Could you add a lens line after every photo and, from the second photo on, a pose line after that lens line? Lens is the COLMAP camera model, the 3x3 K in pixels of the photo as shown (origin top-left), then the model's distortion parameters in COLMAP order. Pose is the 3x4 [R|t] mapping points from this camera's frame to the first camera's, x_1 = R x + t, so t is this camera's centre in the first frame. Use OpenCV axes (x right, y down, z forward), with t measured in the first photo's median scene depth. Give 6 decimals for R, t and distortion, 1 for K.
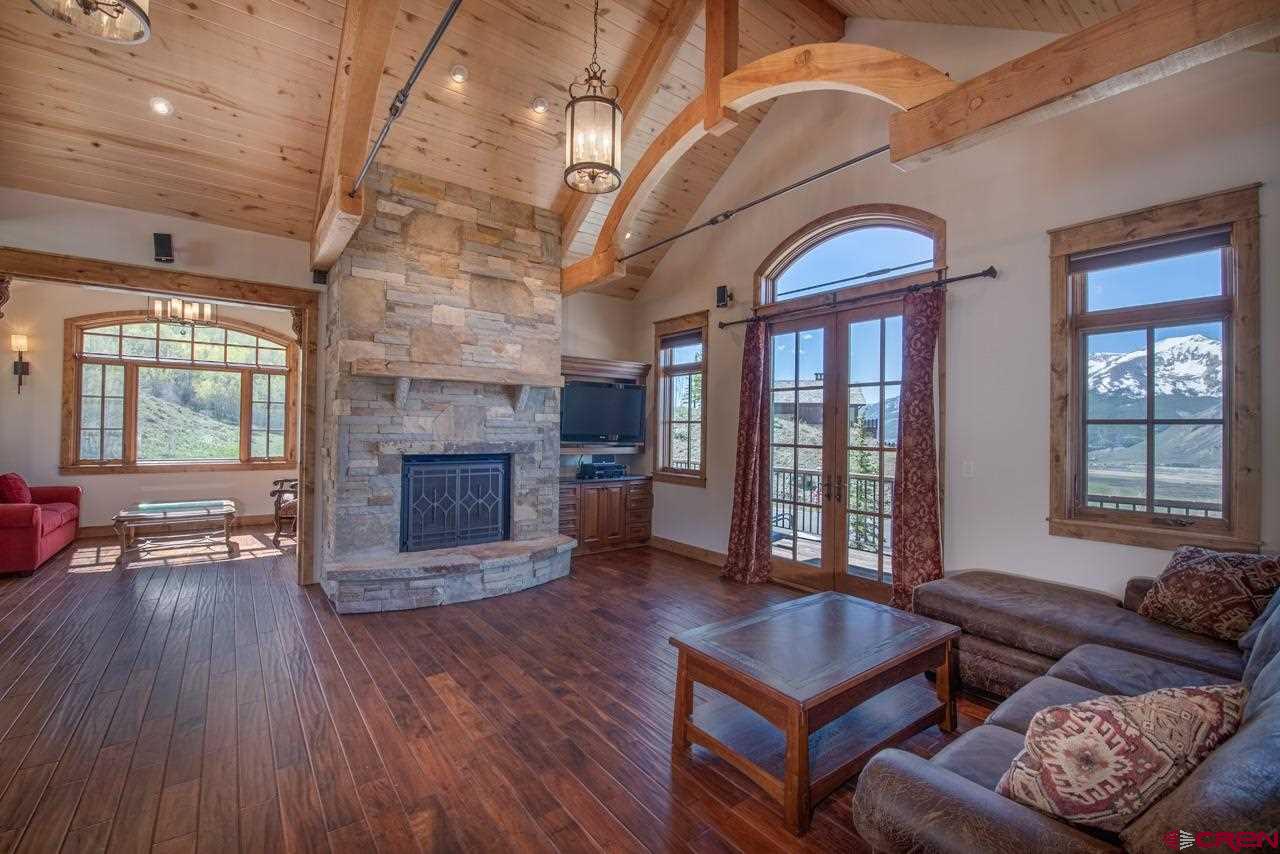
lens RADIAL K [[545.9, 0, 637.4], [0, 545.9, 423.4], [0, 0, 1]] dist [-0.012743, -0.002001]
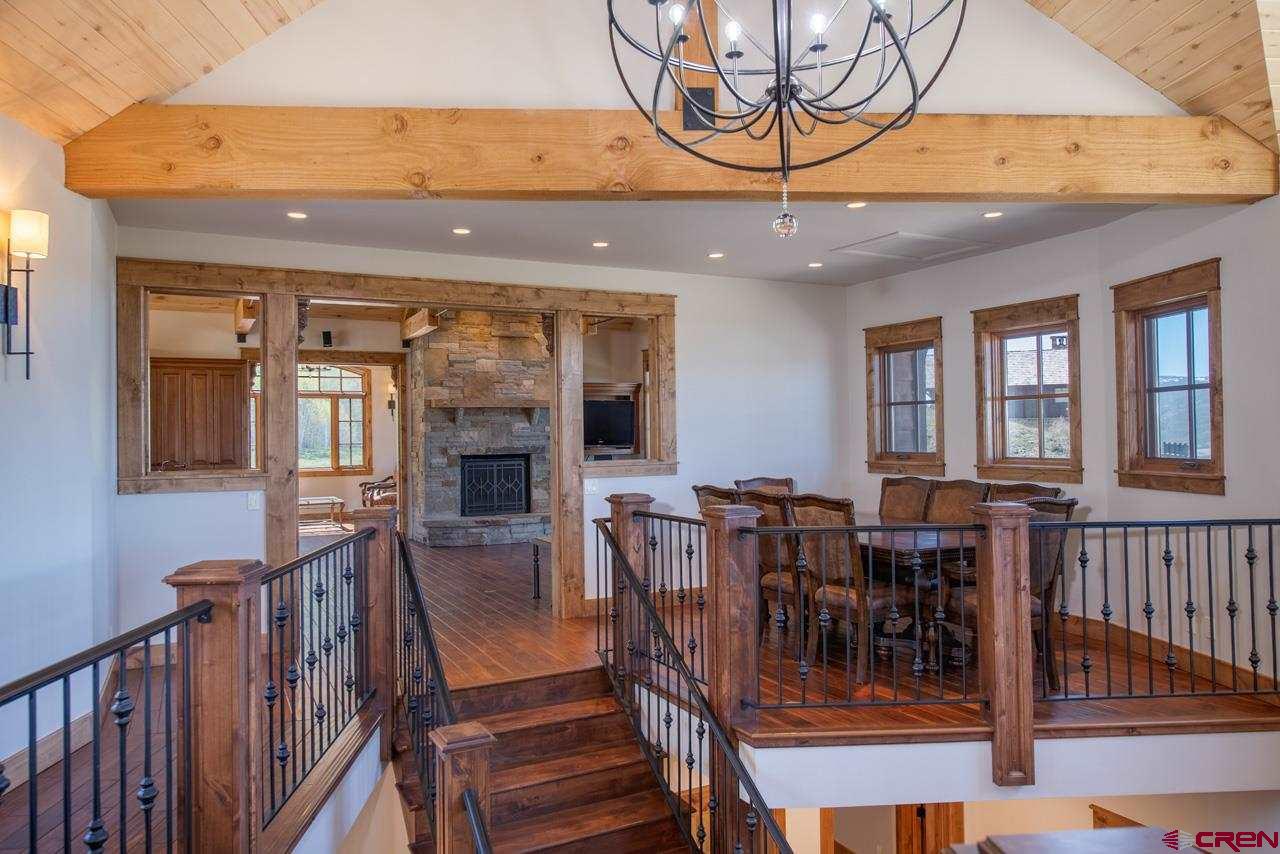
lens RADIAL K [[849.0, 0, 631.1], [0, 849.0, 429.0], [0, 0, 1]] dist [0.021287, 0.000180]
pose [[0.983181, -0.028675, -0.180367, 0.459683], [0.029278, 0.999571, 0.000677, -0.005803], [0.180270, -0.005947, 0.983599, -1.221657]]
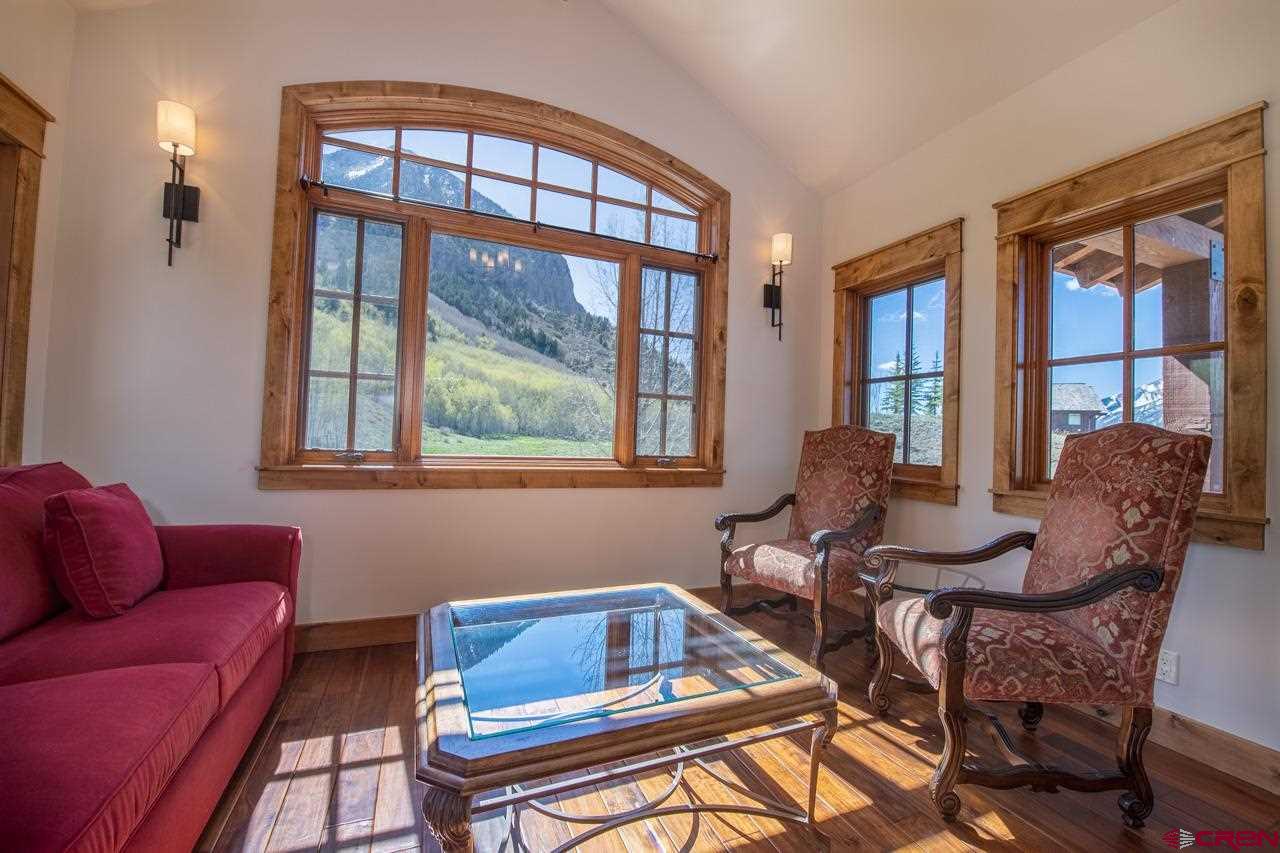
lens RADIAL K [[514.6, 0, 639.4], [0, 514.6, 422.1], [0, 0, 1]] dist [-0.016408, -0.000898]
pose [[0.966553, 0.015085, -0.256025, -0.914051], [-0.019791, 0.999679, -0.015812, 0.063073], [0.255704, 0.020351, 0.966541, 0.908150]]
